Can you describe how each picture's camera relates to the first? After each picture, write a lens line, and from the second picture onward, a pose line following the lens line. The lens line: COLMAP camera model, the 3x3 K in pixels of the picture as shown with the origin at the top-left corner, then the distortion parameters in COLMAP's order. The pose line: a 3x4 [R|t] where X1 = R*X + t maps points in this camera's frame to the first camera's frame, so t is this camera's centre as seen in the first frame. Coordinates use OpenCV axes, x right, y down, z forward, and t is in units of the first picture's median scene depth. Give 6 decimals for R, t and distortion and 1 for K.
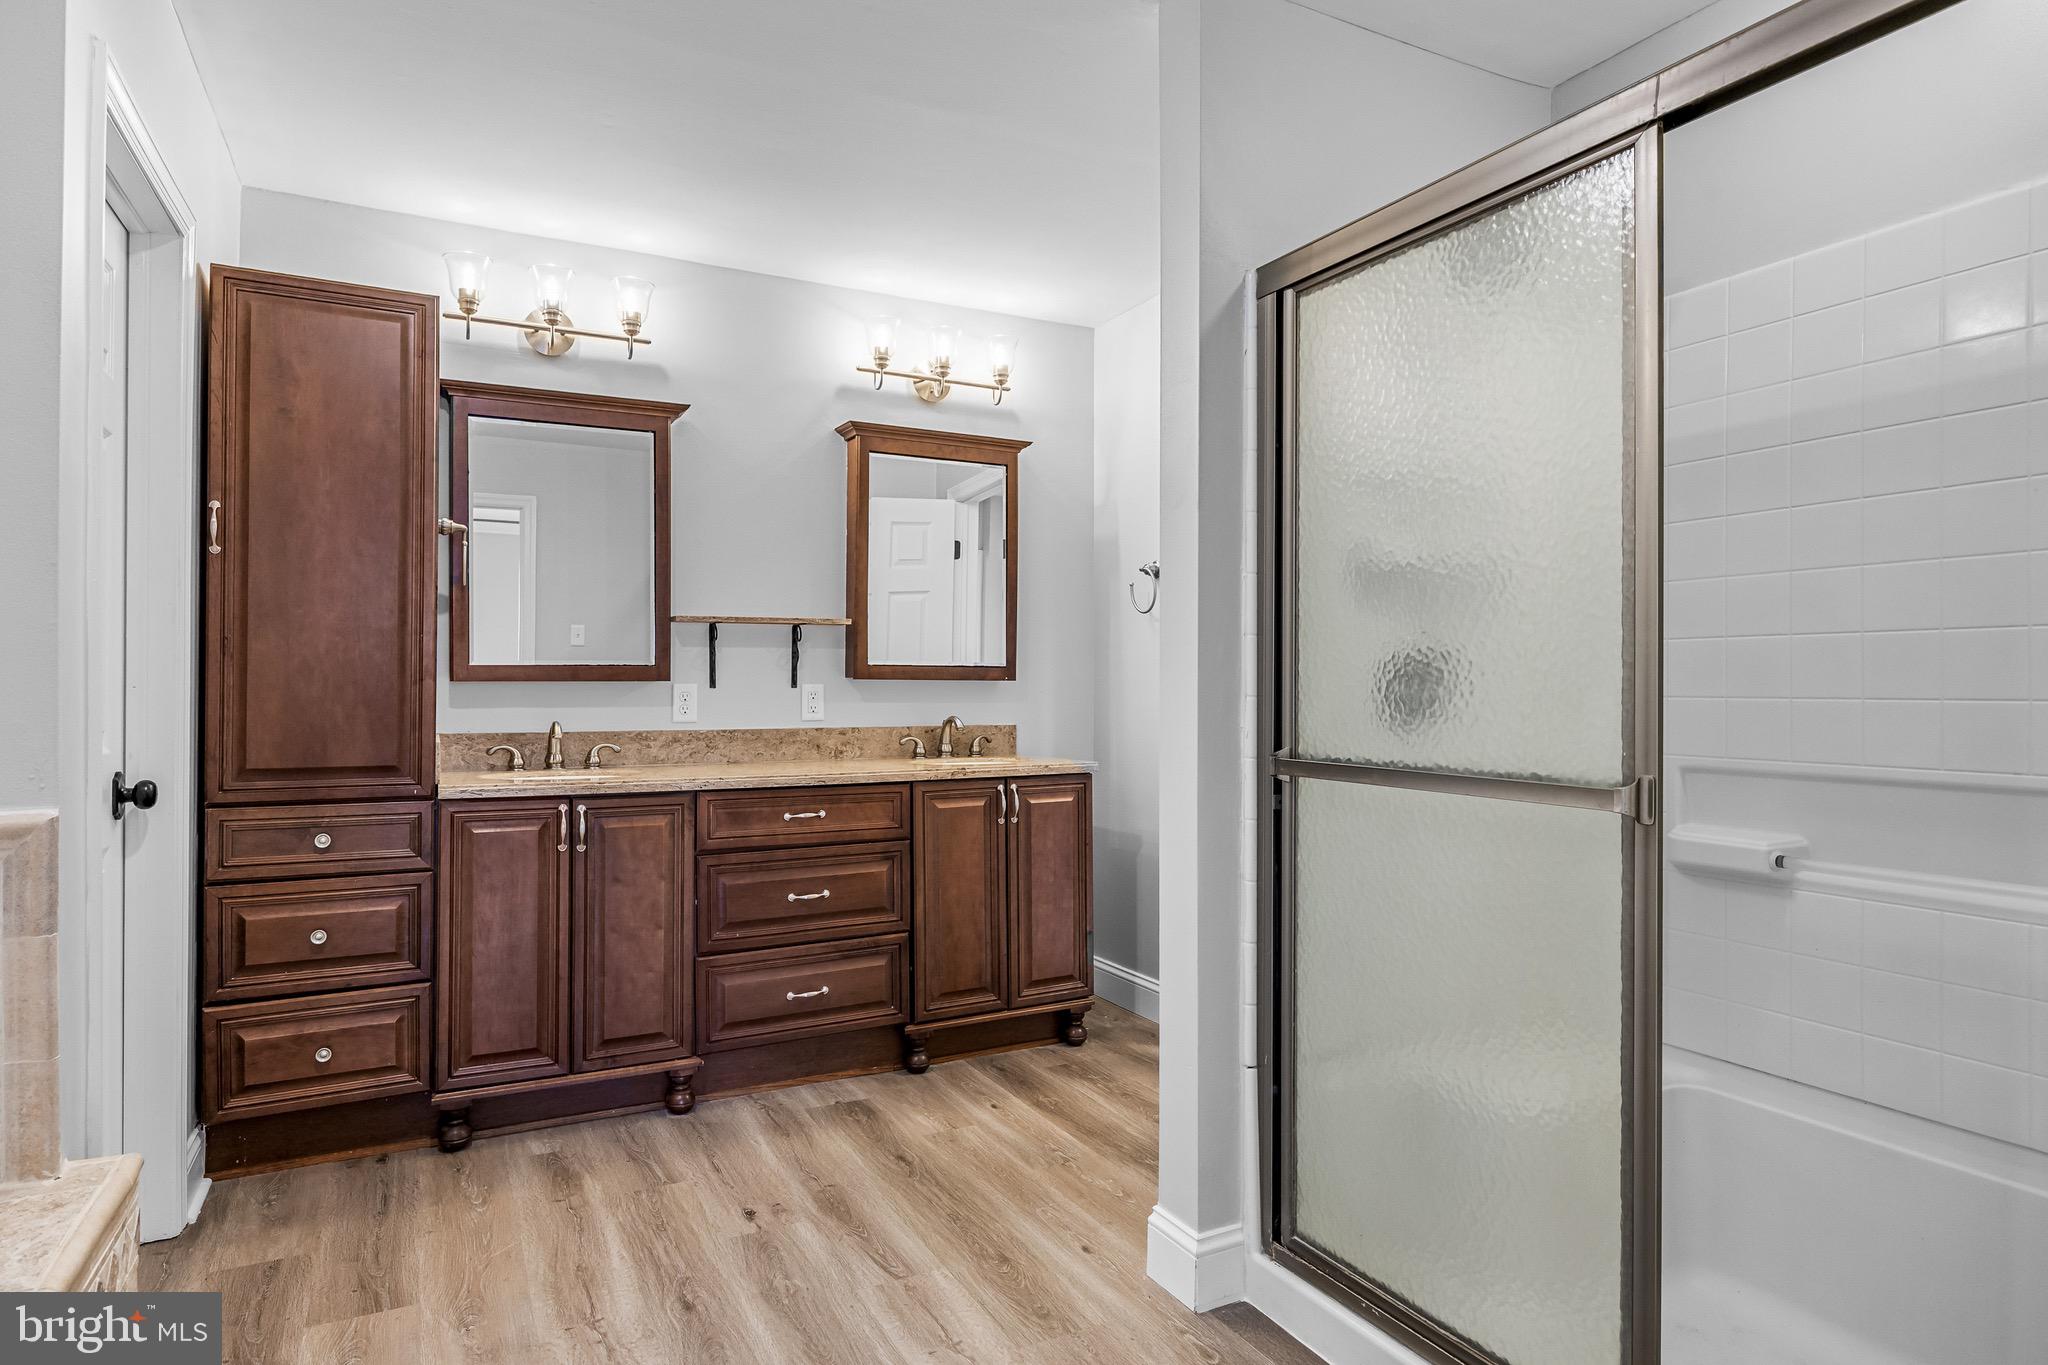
lens RADIAL K [[1142.0, 0, 1028.8], [0, 1142.0, 685.4], [0, 0, 1]] dist [-0.004644, -0.001361]
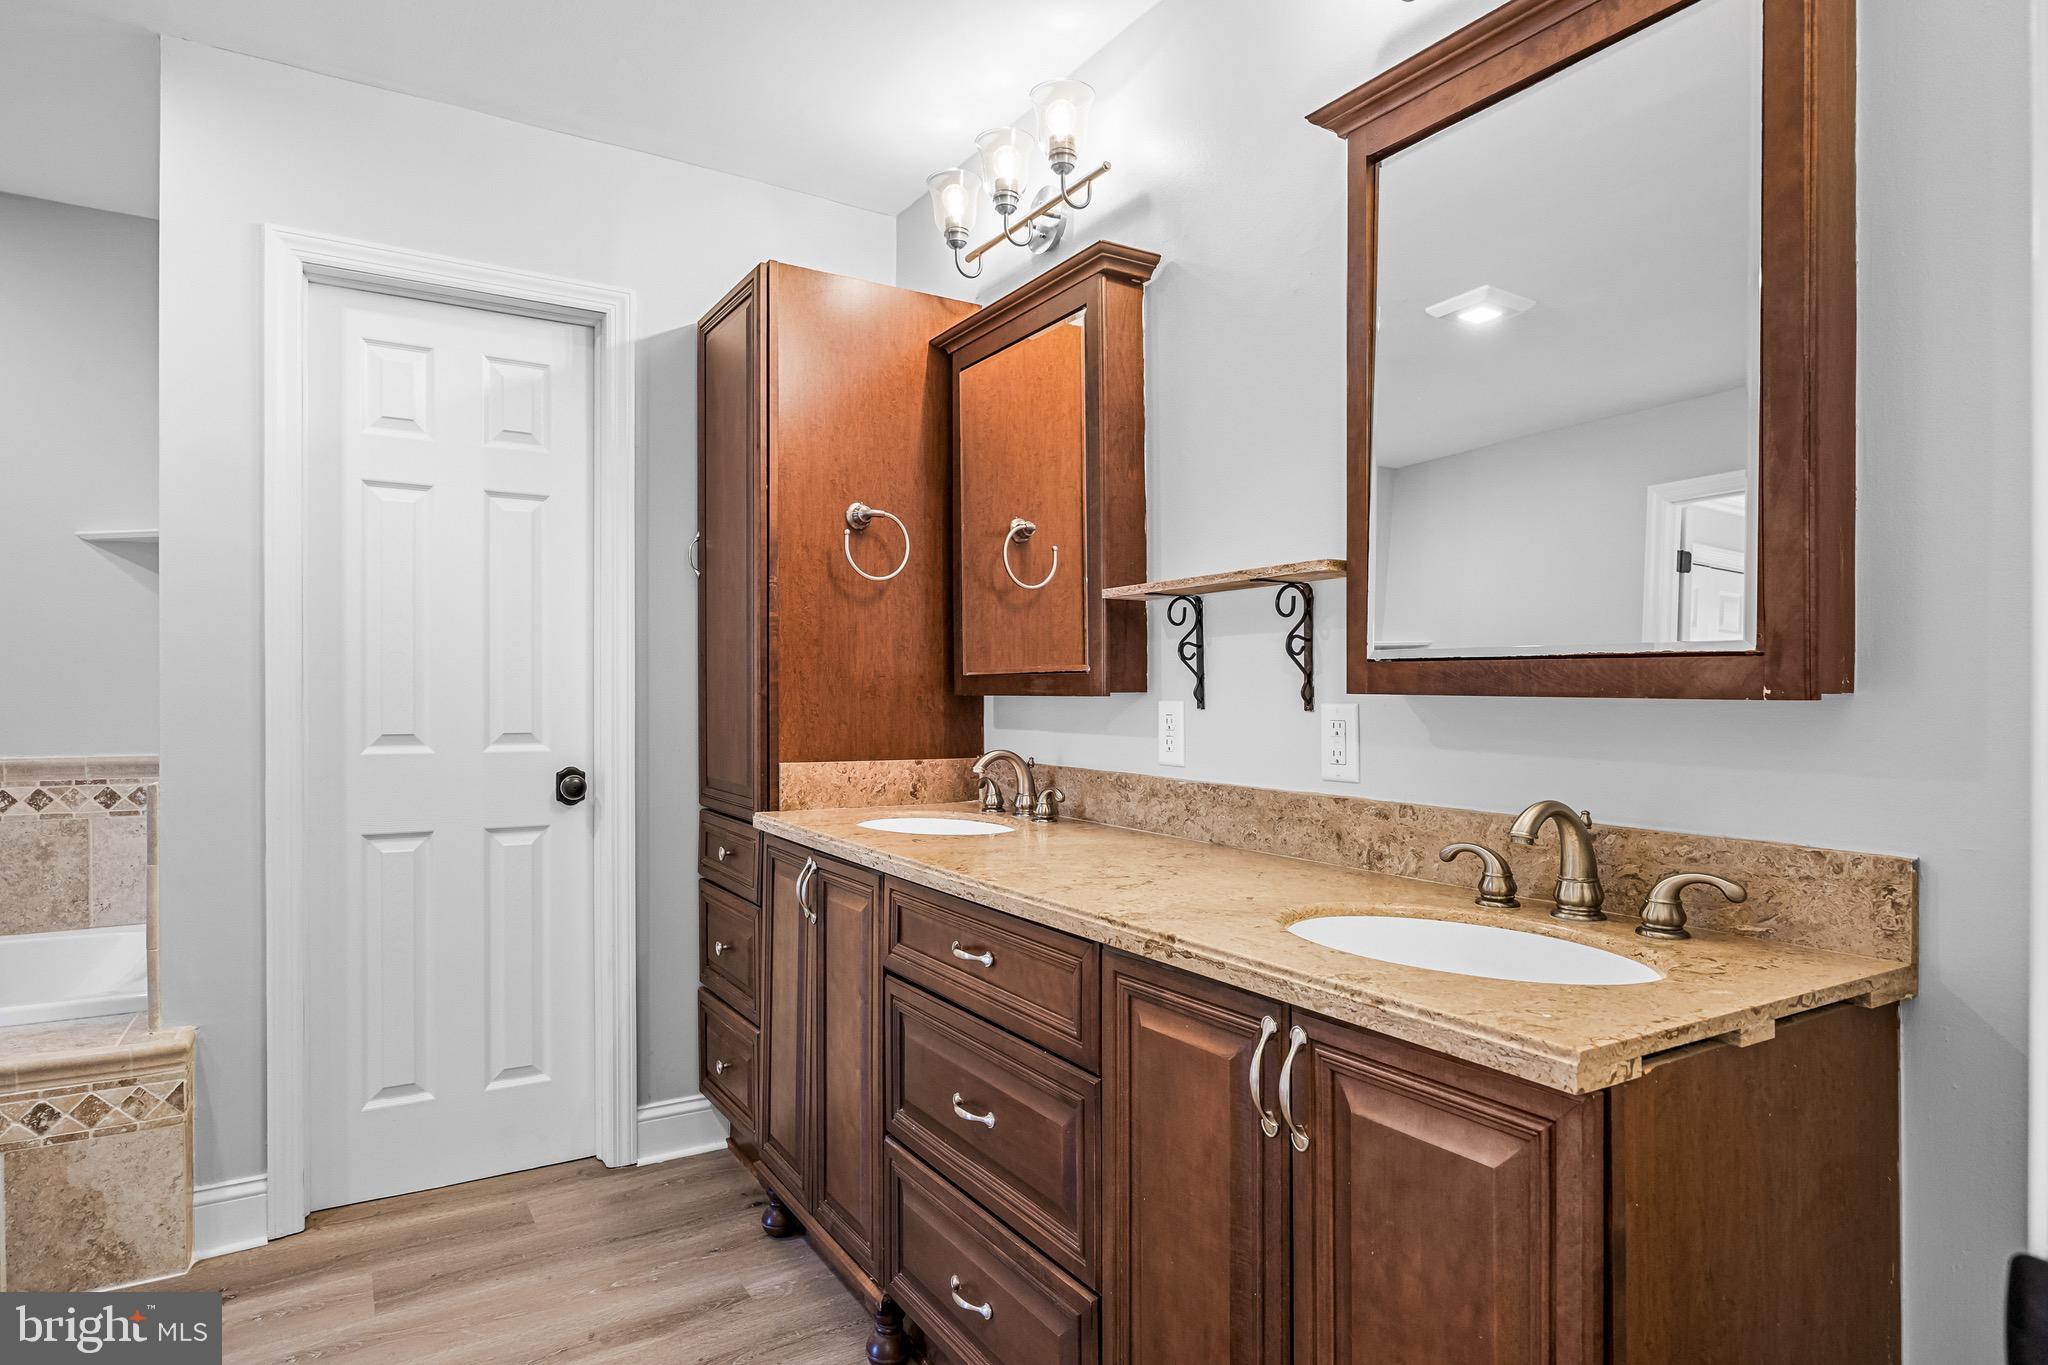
lens RADIAL K [[1142.0, 0, 1028.8], [0, 1142.0, 685.4], [0, 0, 1]] dist [-0.004644, -0.001361]
pose [[0.048234, -0.005478, -0.998821, 0.295429], [-0.005957, 0.999966, -0.005772, -0.005480], [0.998818, 0.006228, 0.048199, 0.901881]]
